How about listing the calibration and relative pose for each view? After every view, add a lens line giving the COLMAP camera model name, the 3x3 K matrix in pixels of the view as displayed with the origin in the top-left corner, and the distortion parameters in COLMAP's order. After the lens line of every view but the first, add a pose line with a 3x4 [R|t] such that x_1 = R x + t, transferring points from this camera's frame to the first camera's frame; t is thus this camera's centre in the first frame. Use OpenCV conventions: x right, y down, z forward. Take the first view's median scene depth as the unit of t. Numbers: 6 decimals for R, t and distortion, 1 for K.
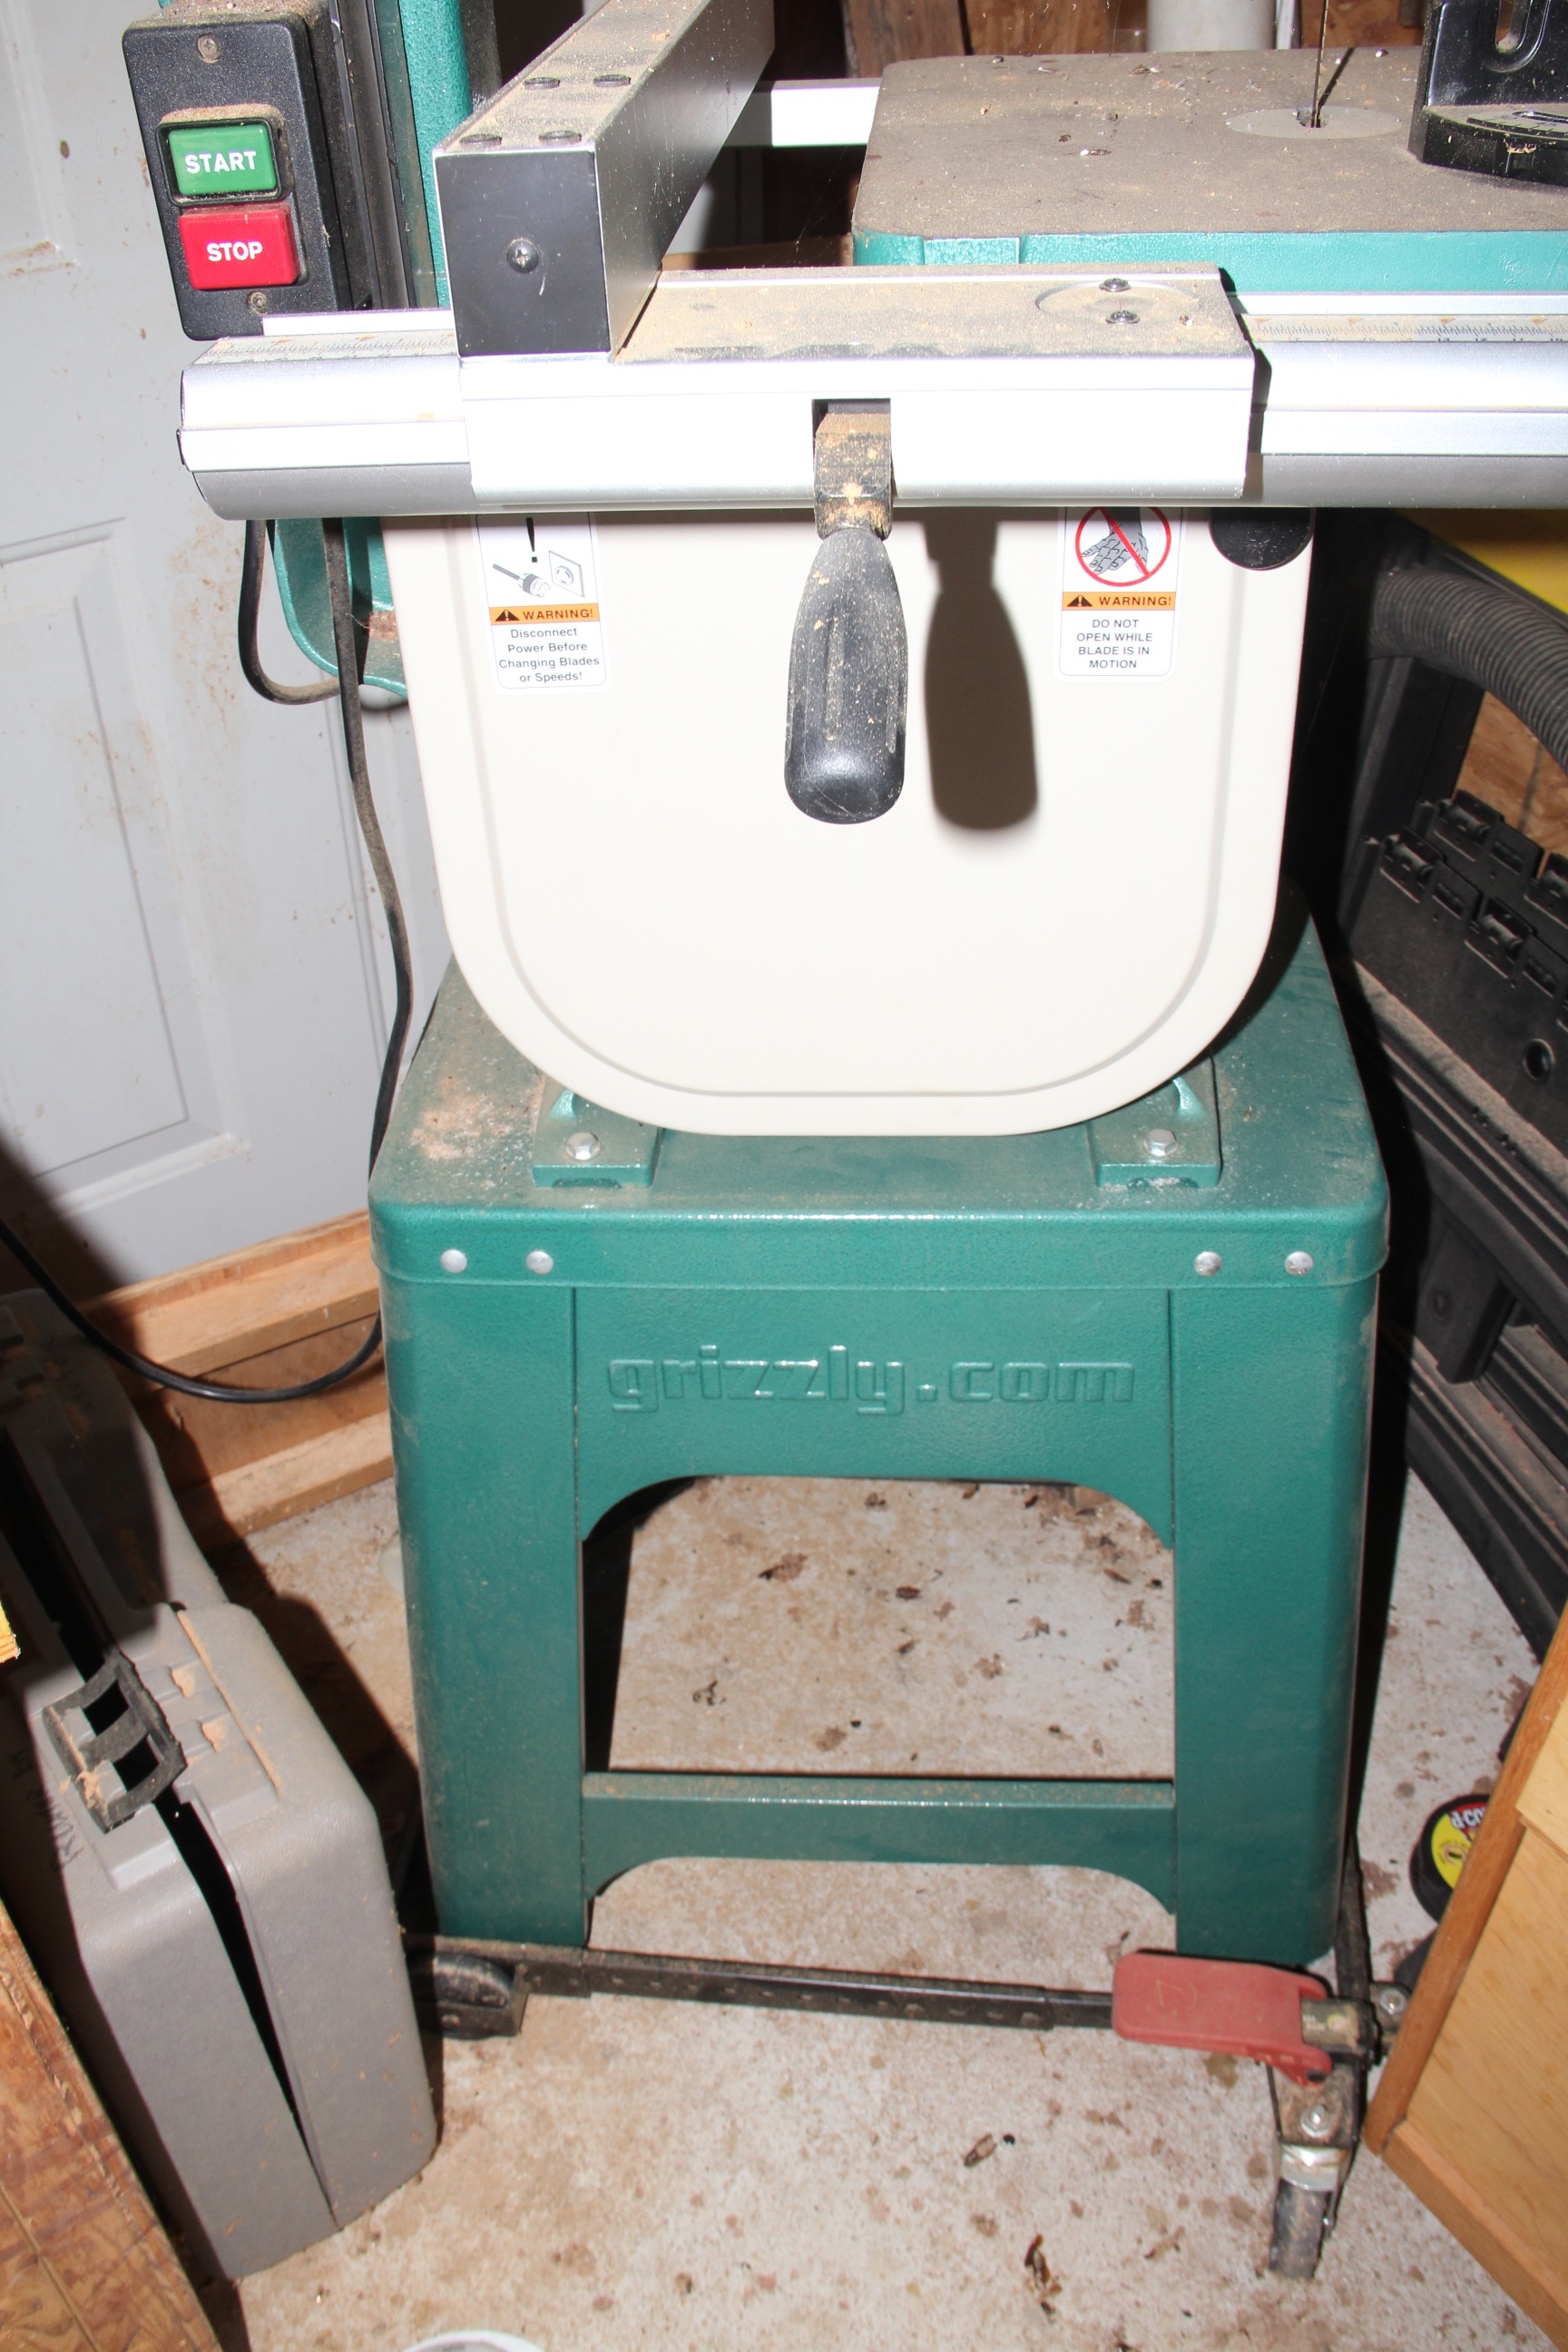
lens RADIAL K [[1995.3, 0, 784.0], [0, 1995.3, 1176.0], [0, 0, 1]] dist [-0.169392, 0.151948]
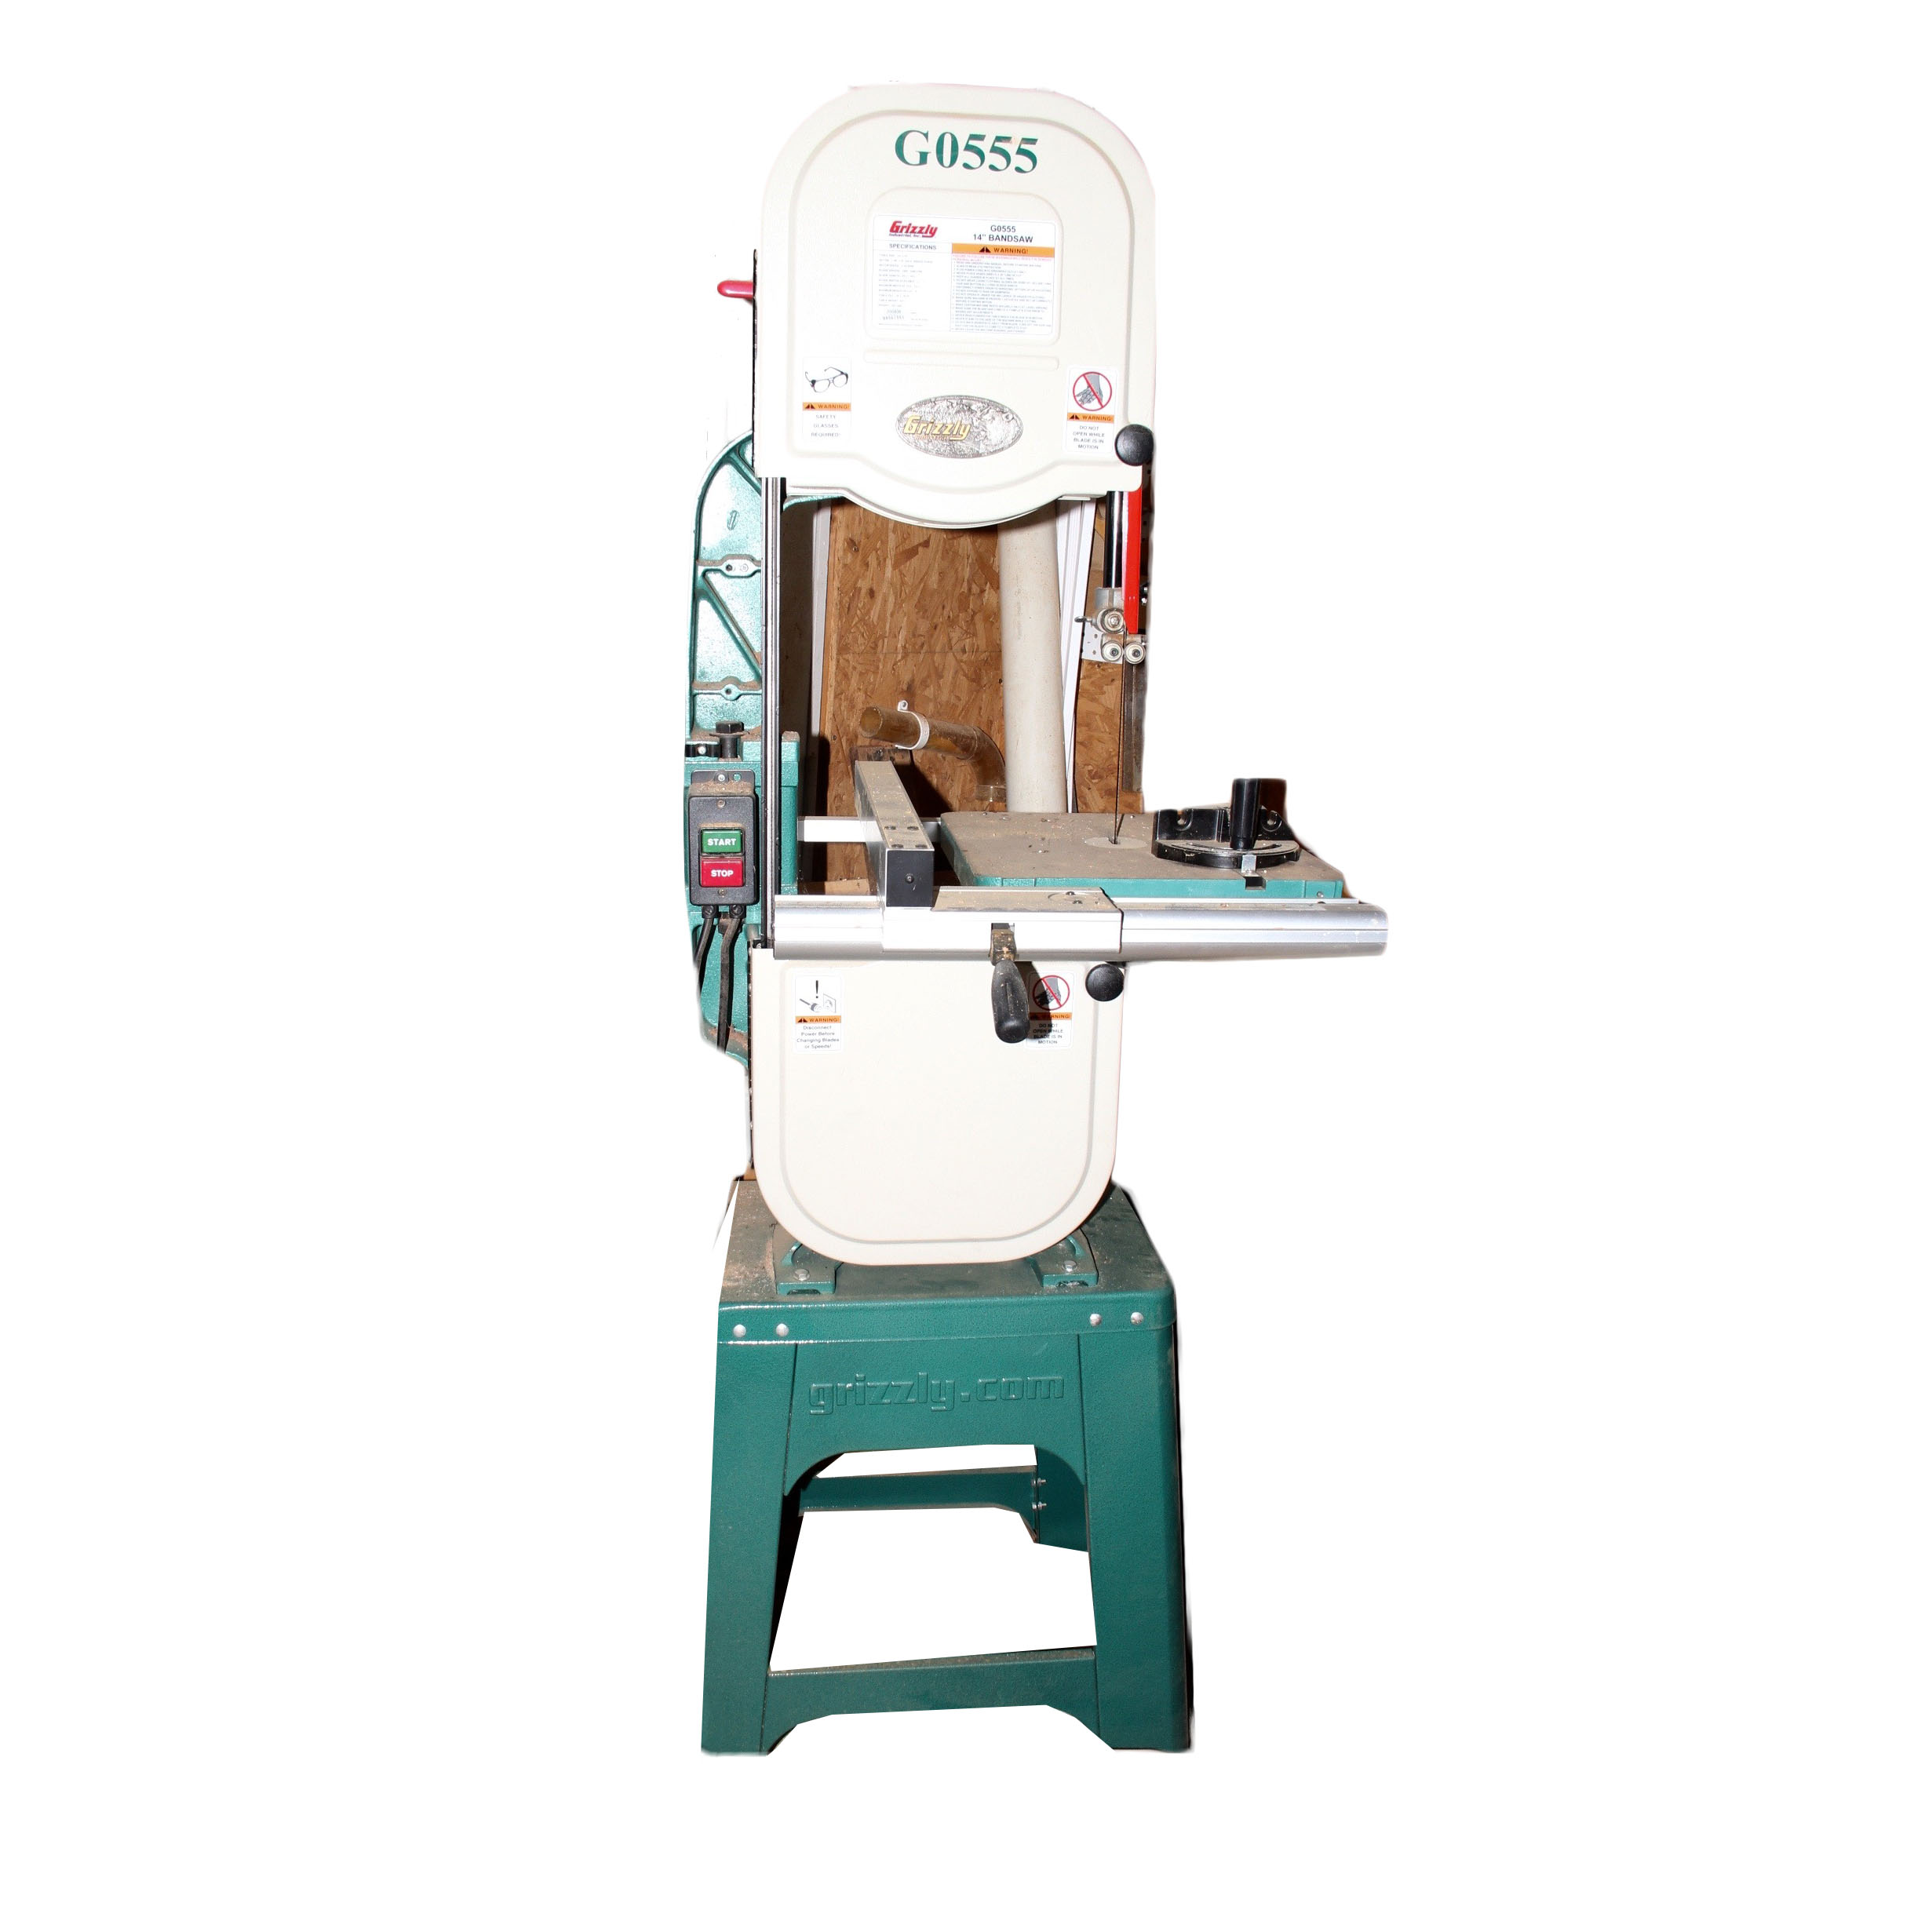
lens RADIAL K [[1634.2, 0, 896.8], [0, 1634.2, 927.0], [0, 0, 1]] dist [-0.122850, 0.003171]
pose [[0.986943, 0.026507, 0.158874, -0.345878], [0.041704, 0.910678, -0.411006, 0.438544], [-0.155578, 0.412265, 0.897682, -0.864877]]
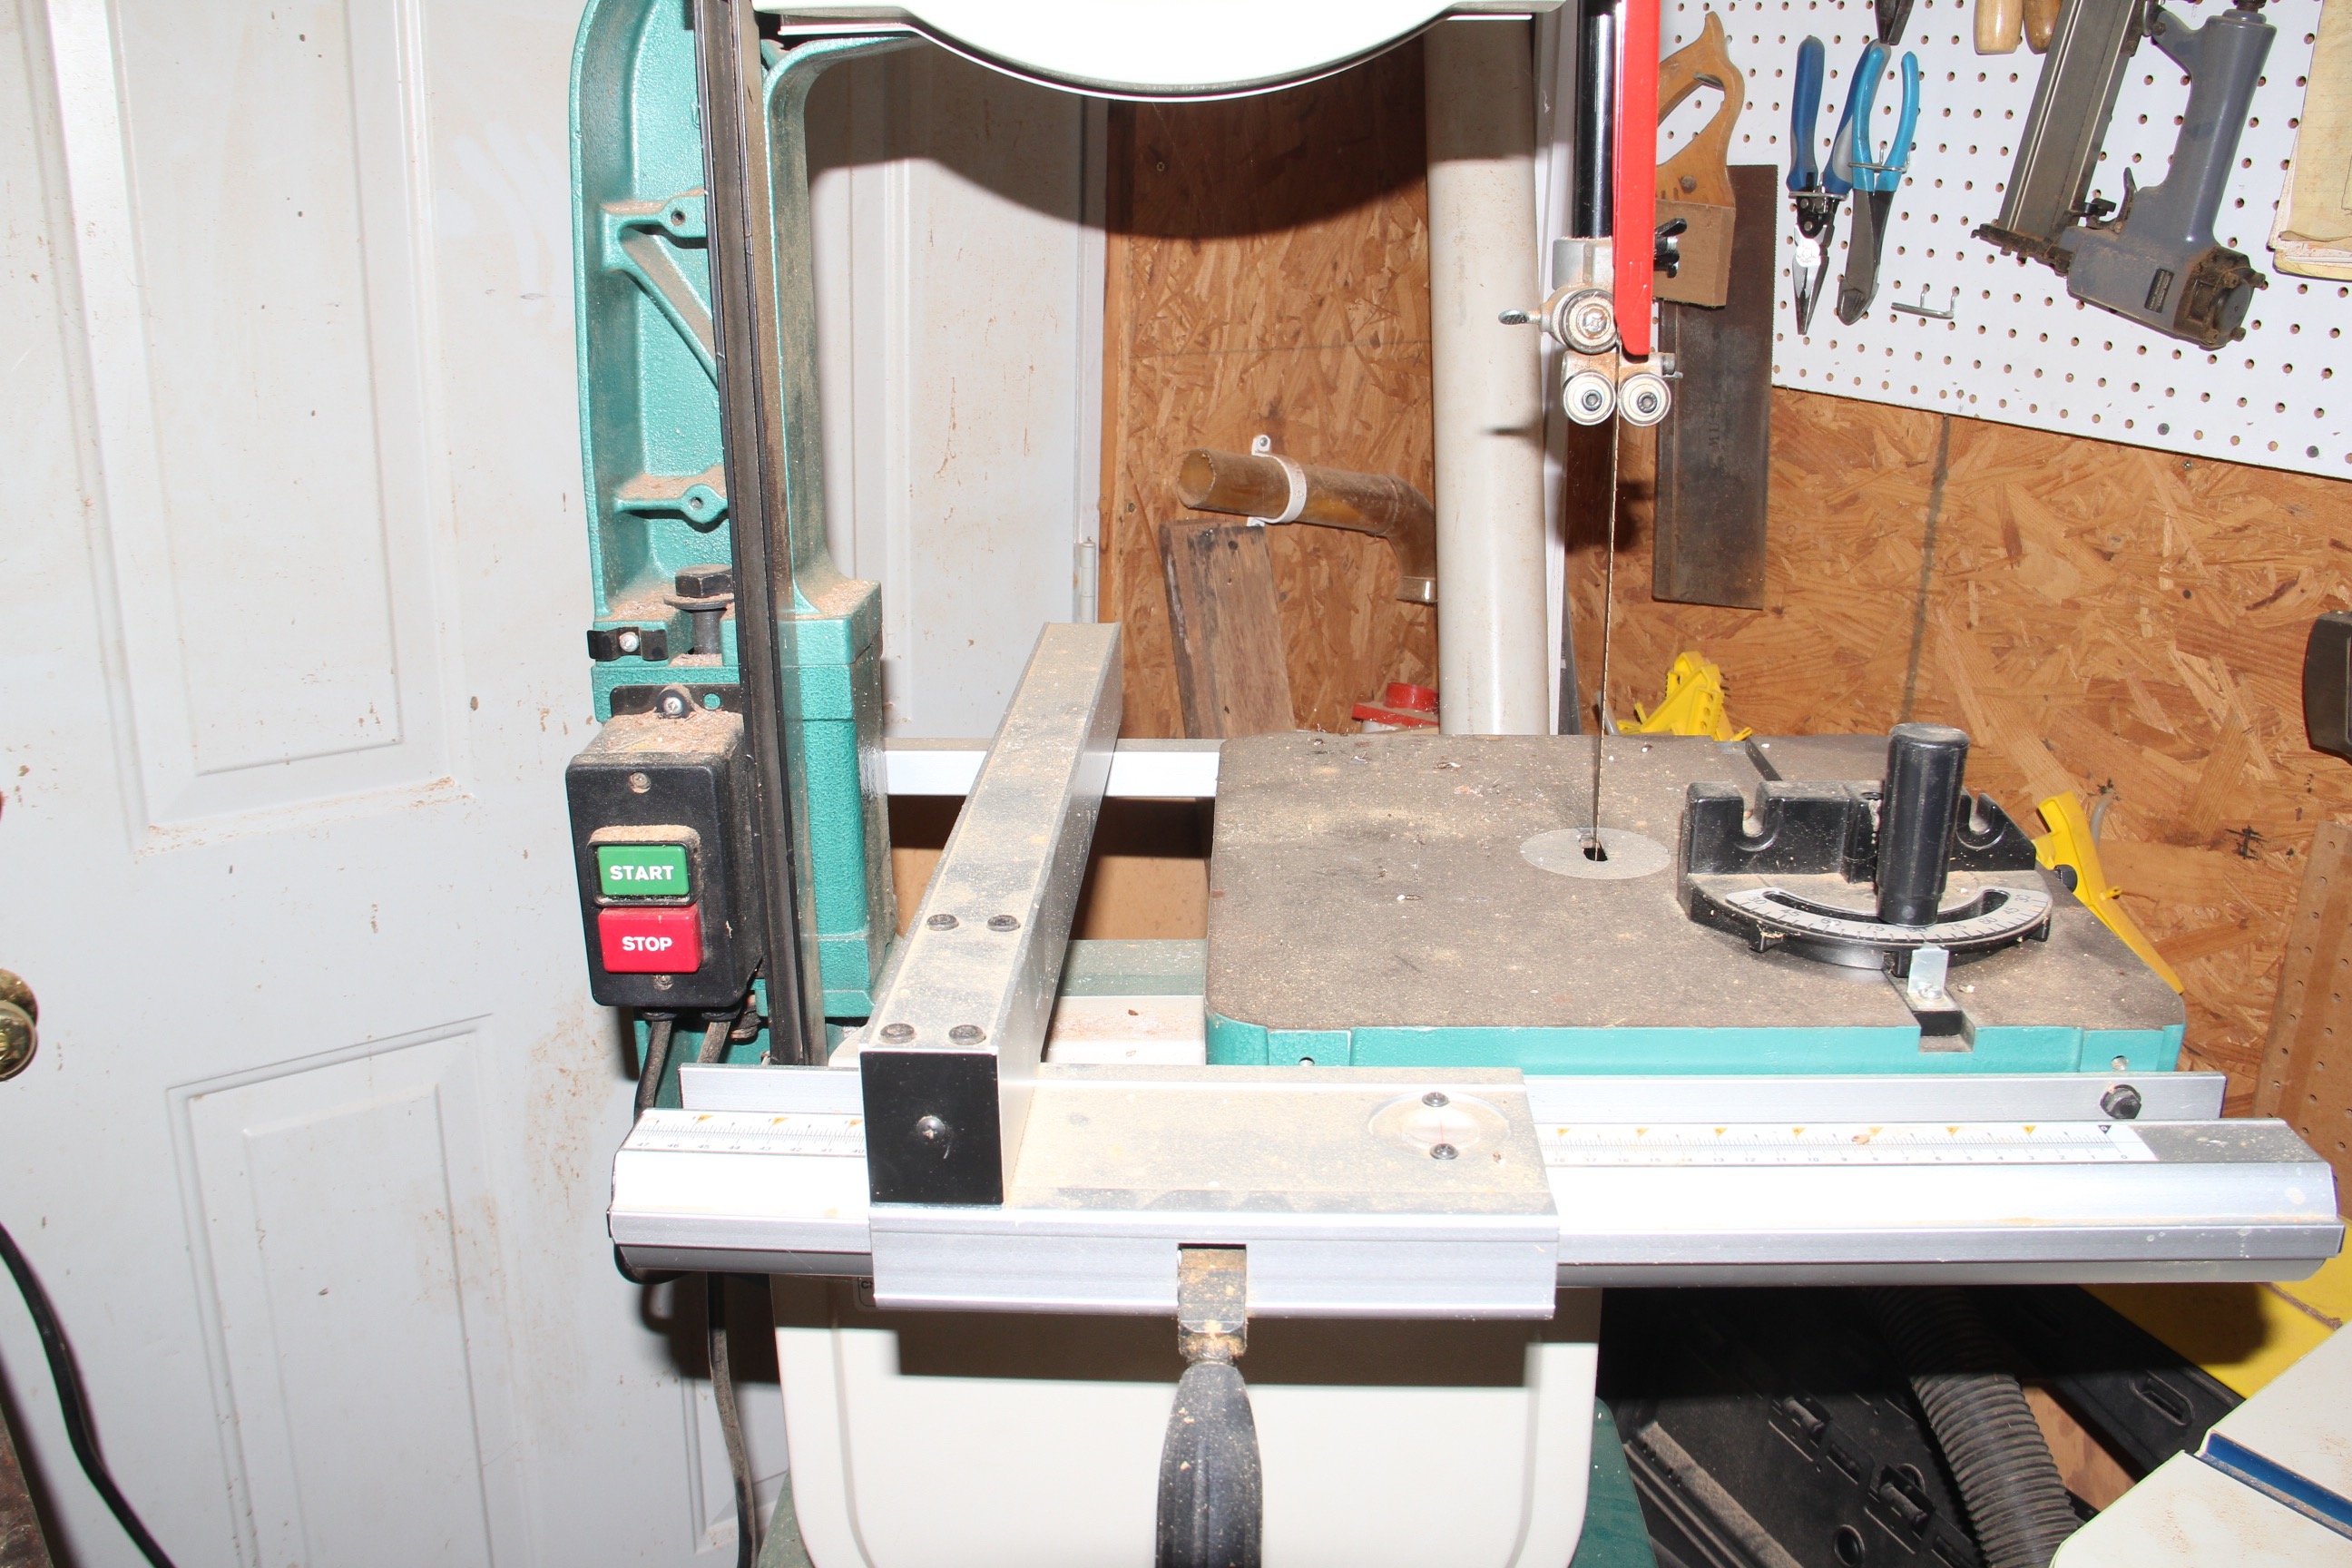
lens RADIAL K [[1995.3, 0, 1176.0], [0, 1995.3, 784.0], [0, 0, 1]] dist [-0.169392, 0.151948]
pose [[0.998916, 0.018219, 0.042826, -0.024414], [-0.002204, 0.937679, -0.347495, -0.146265], [-0.046488, 0.347024, 0.936703, -0.107688]]
